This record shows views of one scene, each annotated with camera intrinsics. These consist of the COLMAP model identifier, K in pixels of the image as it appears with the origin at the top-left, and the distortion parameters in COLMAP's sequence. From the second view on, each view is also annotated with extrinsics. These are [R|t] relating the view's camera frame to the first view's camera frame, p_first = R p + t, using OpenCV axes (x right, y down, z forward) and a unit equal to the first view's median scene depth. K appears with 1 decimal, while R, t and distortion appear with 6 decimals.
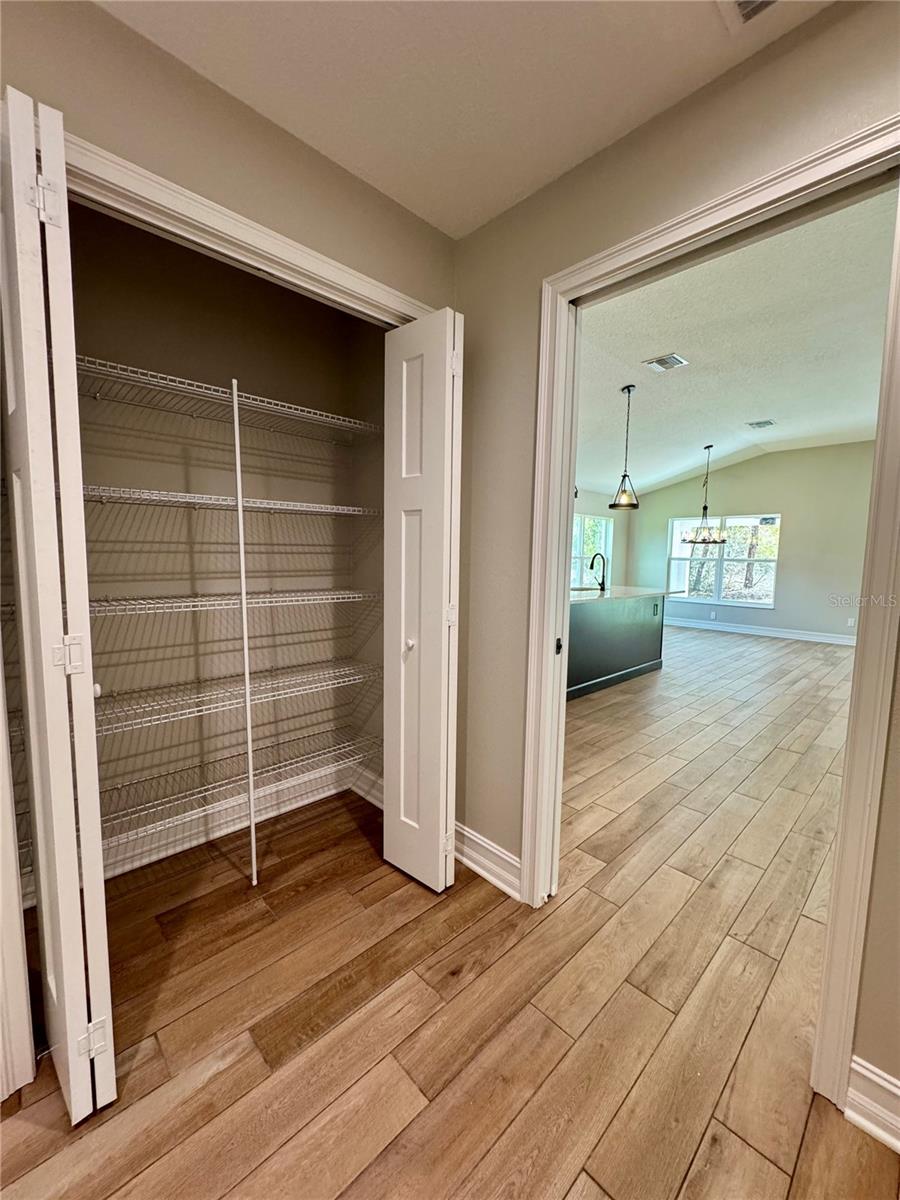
lens RADIAL K [[480.8, 0, 454.2], [0, 480.8, 600.7], [0, 0, 1]] dist [-0.000974, -0.000342]
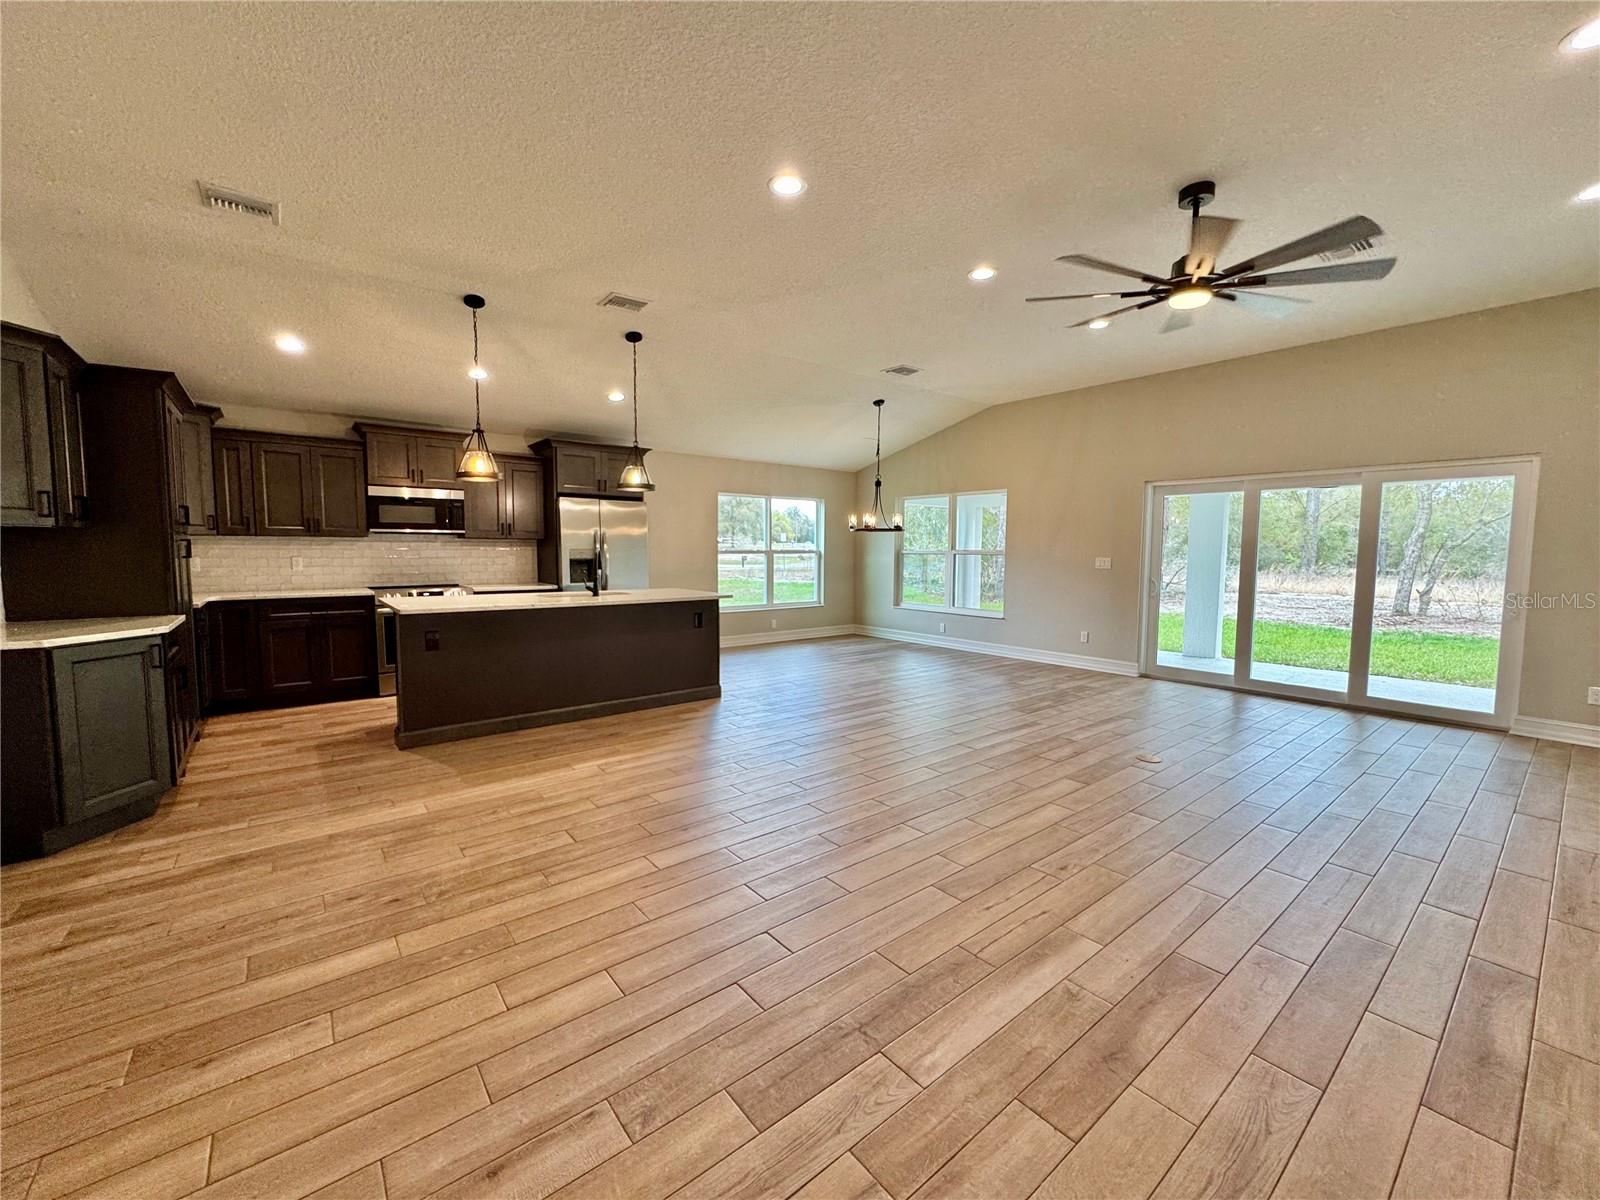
lens RADIAL K [[641.1, 0, 797.9], [0, 641.1, 593.8], [0, 0, 1]] dist [-0.000974, -0.000342]
pose [[0.995659, -0.006549, -0.092846, 0.659425], [0.004362, 0.999709, -0.023739, 0.001687], [0.092974, 0.023231, 0.995397, -0.002094]]
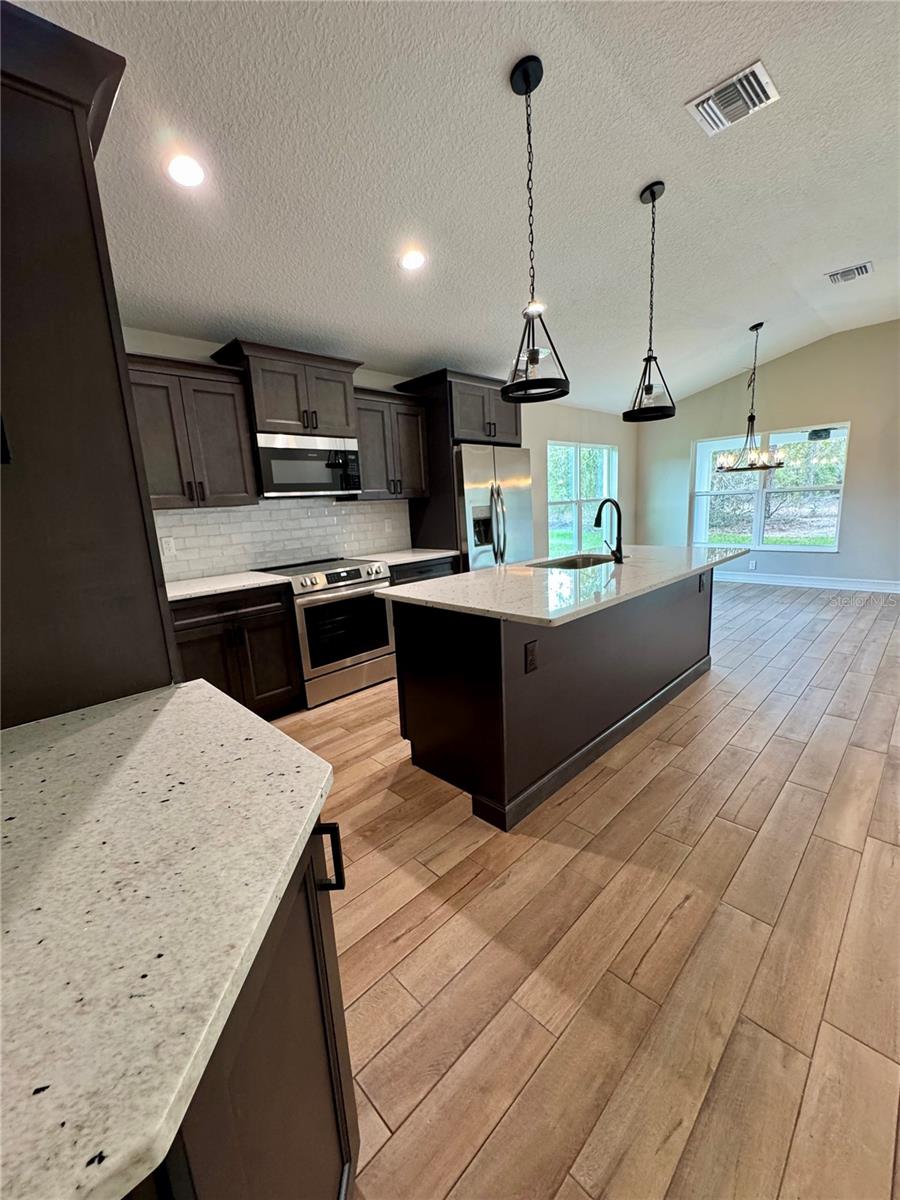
lens RADIAL K [[480.8, 0, 454.2], [0, 480.8, 600.7], [0, 0, 1]] dist [-0.000974, -0.000342]
pose [[0.997422, -0.071759, -0.000807, 0.094653], [0.071439, 0.991790, 0.106064, -0.046938], [-0.006810, -0.105848, 0.994359, 0.369494]]
